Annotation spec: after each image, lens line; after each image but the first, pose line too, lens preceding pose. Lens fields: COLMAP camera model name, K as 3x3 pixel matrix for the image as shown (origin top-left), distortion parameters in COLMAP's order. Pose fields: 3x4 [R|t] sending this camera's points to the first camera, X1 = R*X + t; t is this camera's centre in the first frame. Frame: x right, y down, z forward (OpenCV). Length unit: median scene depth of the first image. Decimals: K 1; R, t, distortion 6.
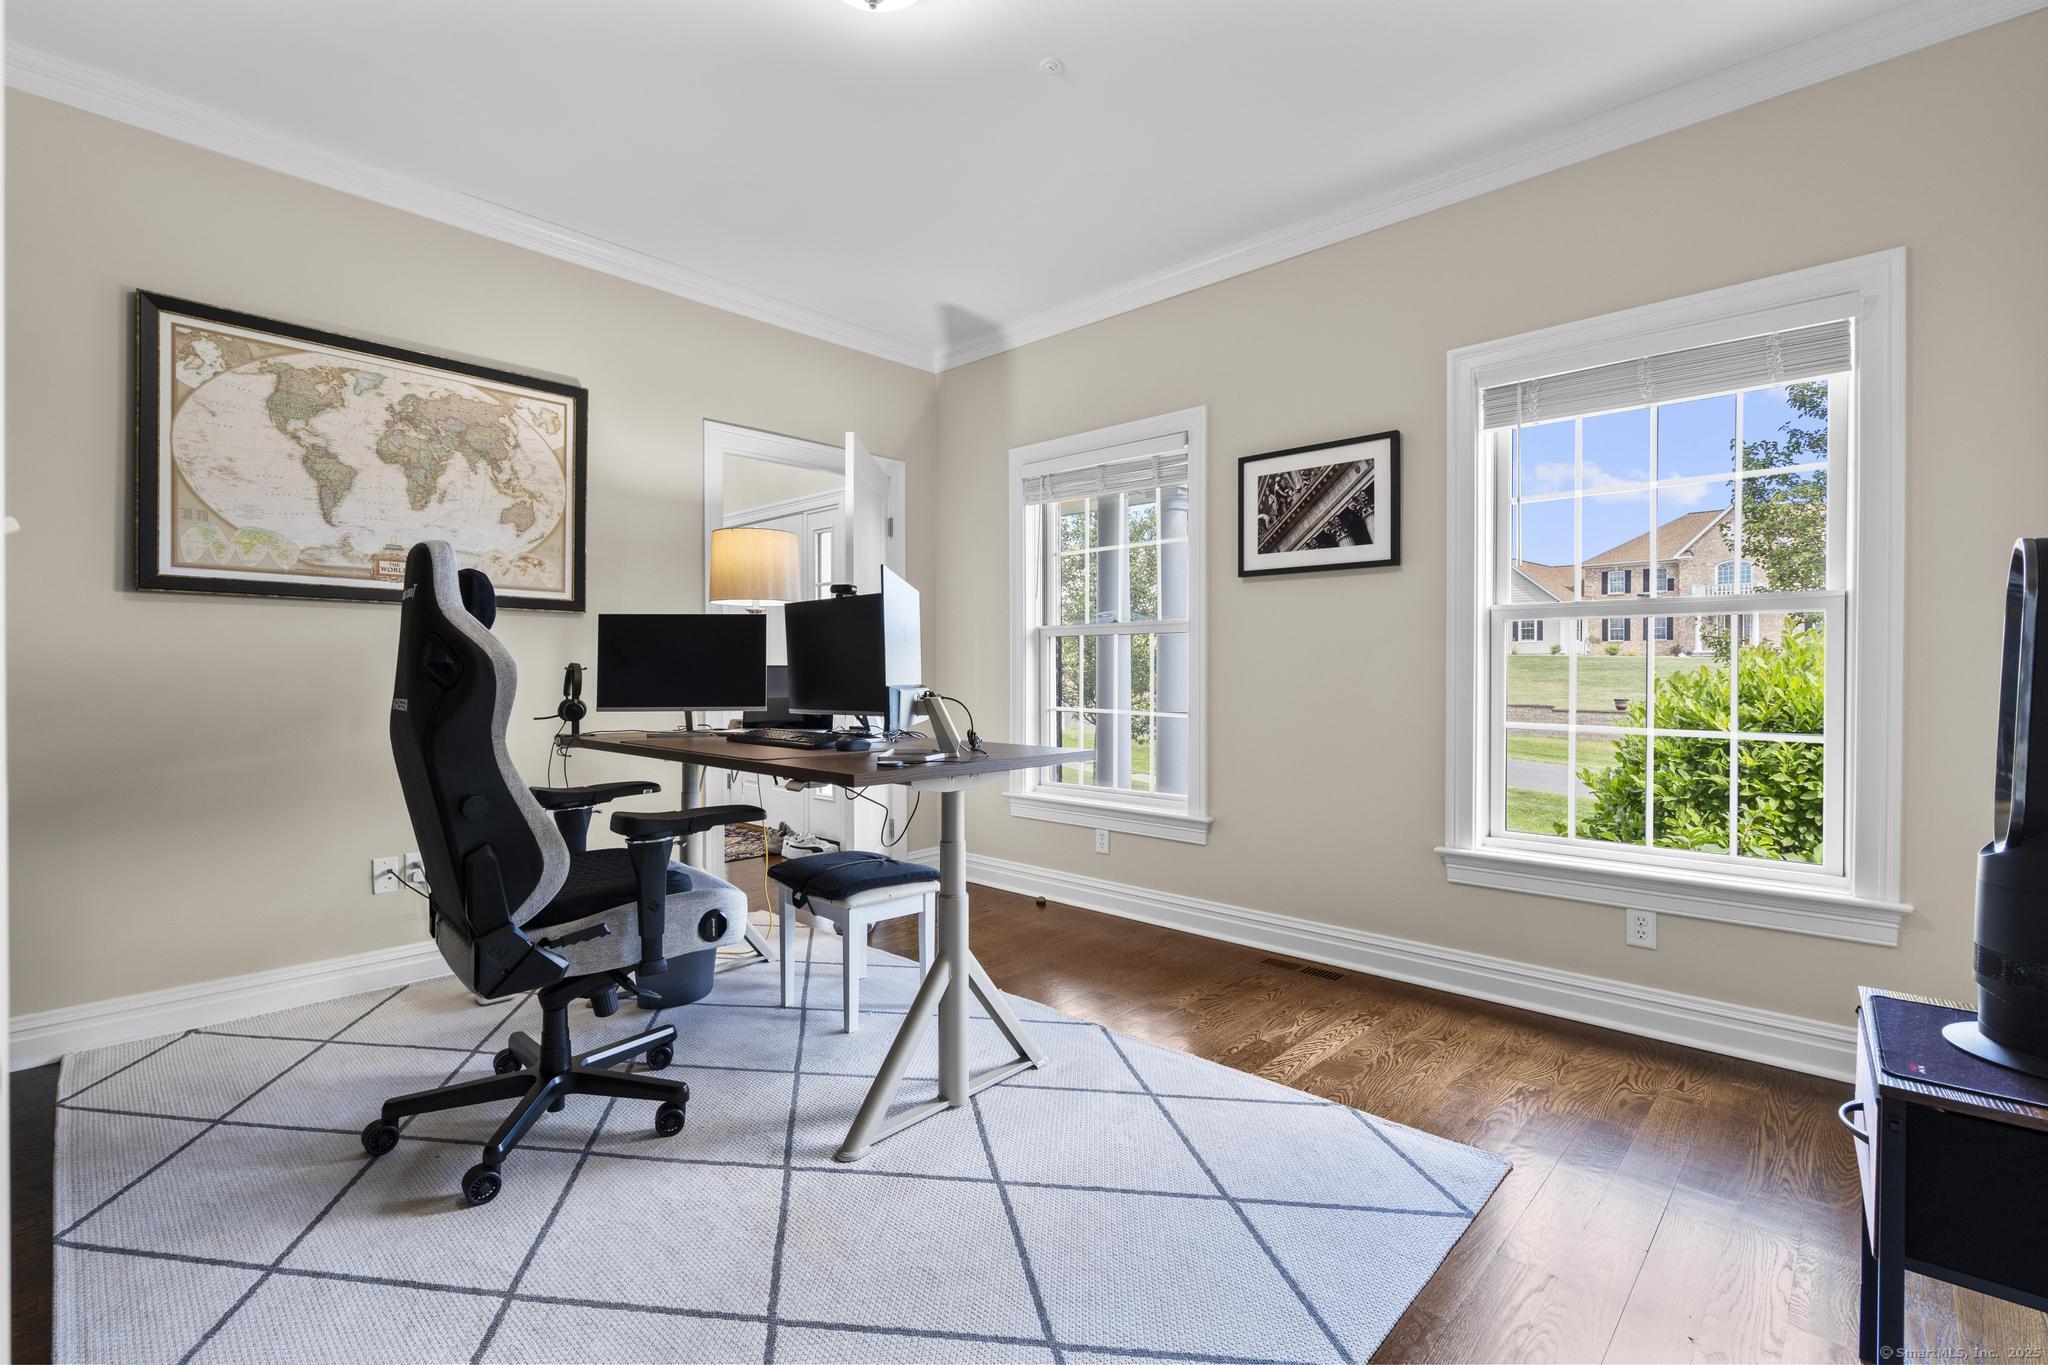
lens RADIAL K [[917.4, 0, 1026.1], [0, 917.4, 667.4], [0, 0, 1]] dist [-0.001185, 0.000852]
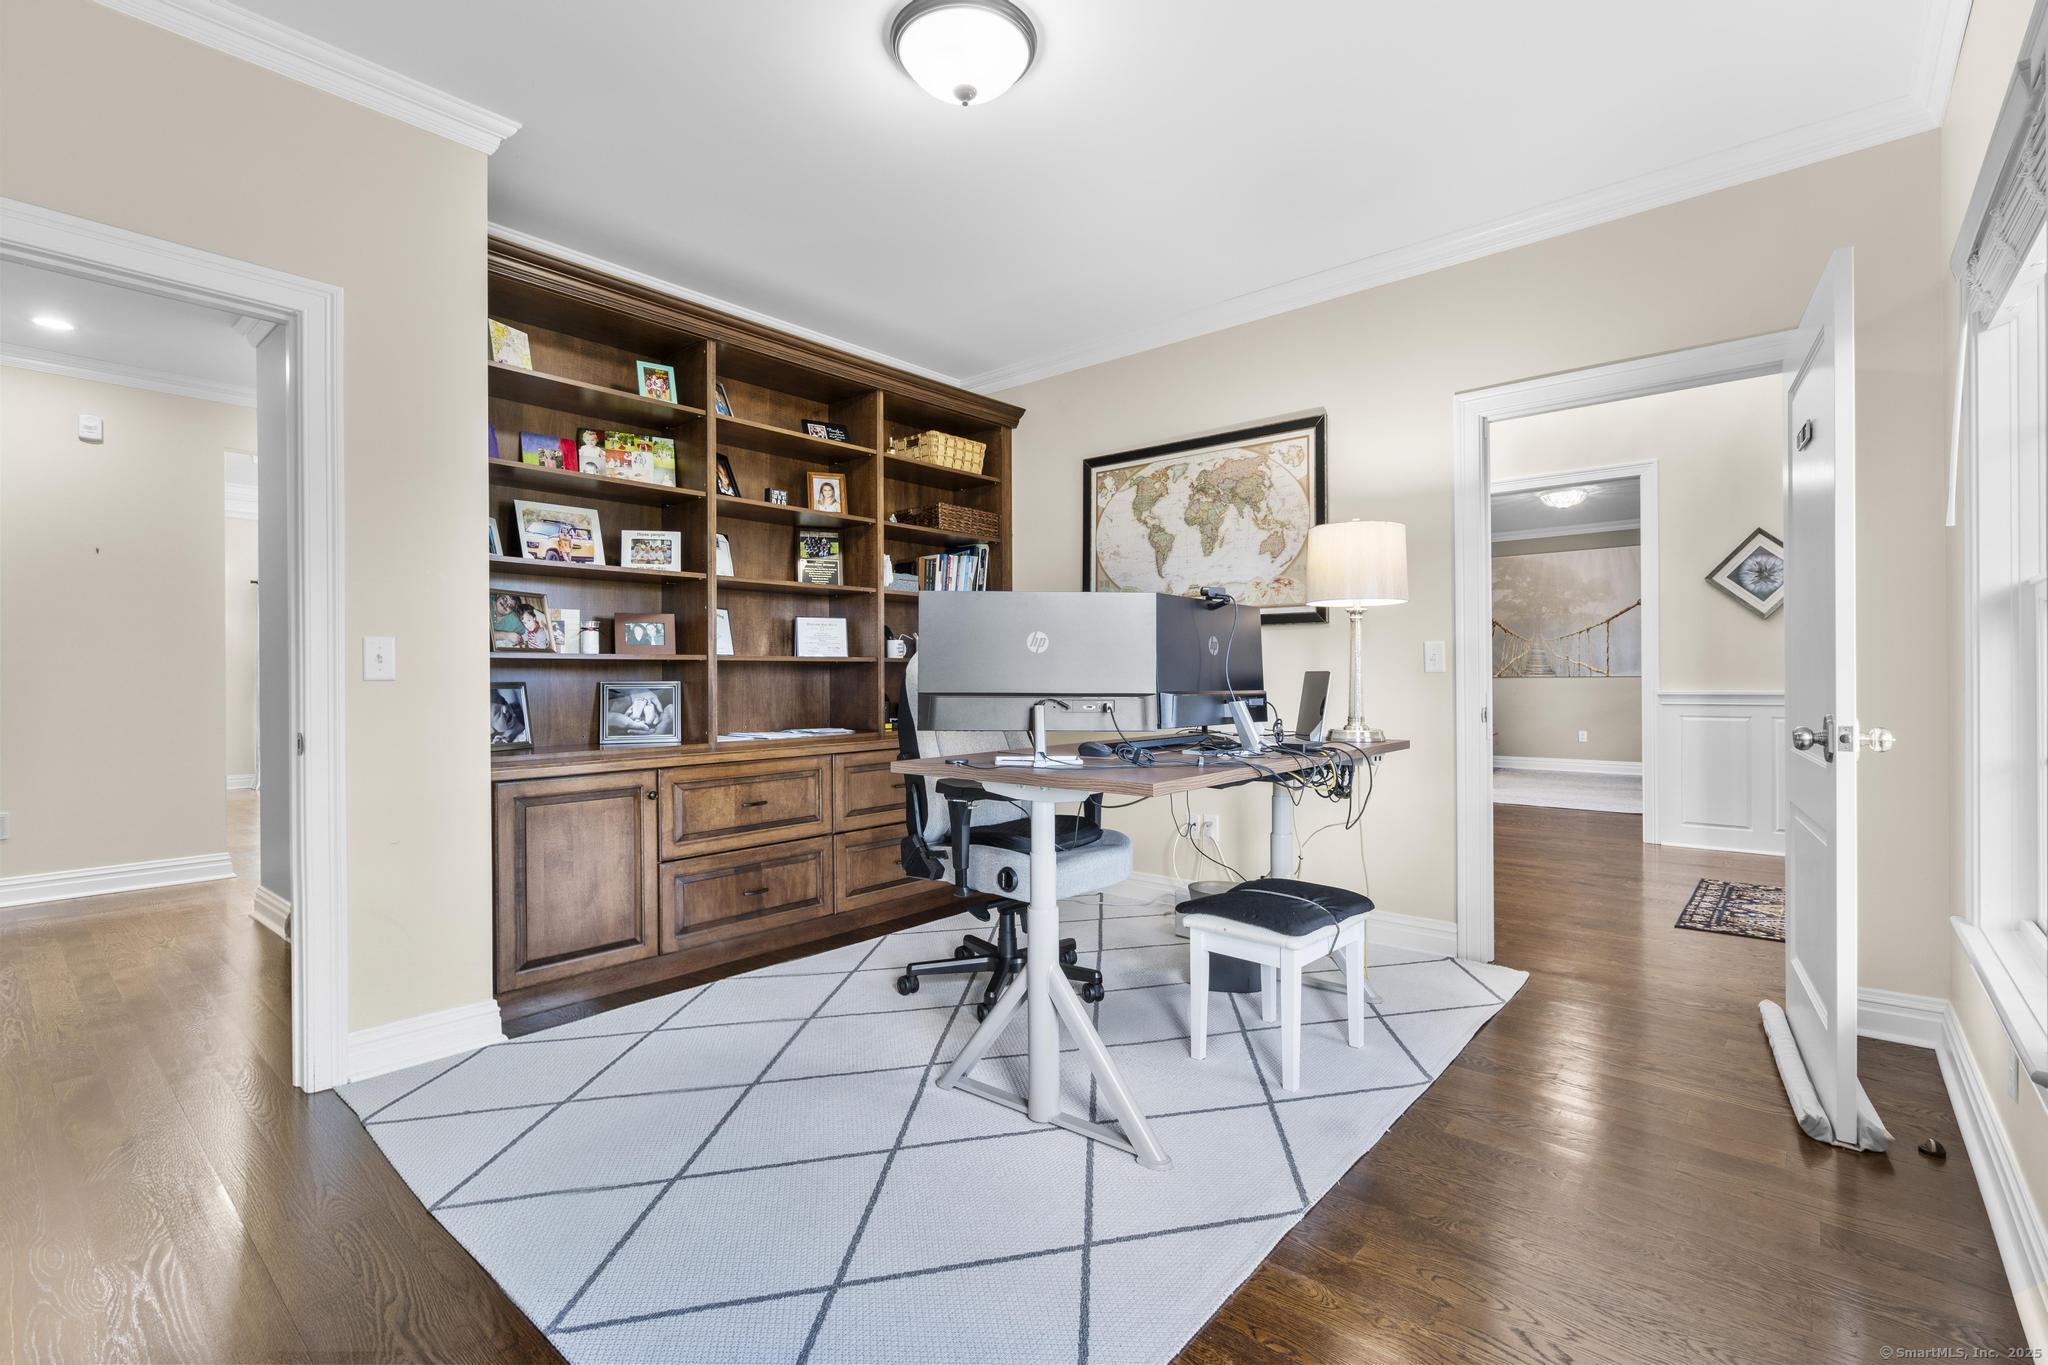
lens RADIAL K [[917.4, 0, 1026.3], [0, 917.4, 679.5], [0, 0, 1]] dist [-0.001185, 0.000852]
pose [[0.053500, -0.001333, -0.998567, 0.639645], [0.005850, 0.999982, -0.001021, 0.006726], [0.998551, -0.005787, 0.053507, 0.659148]]
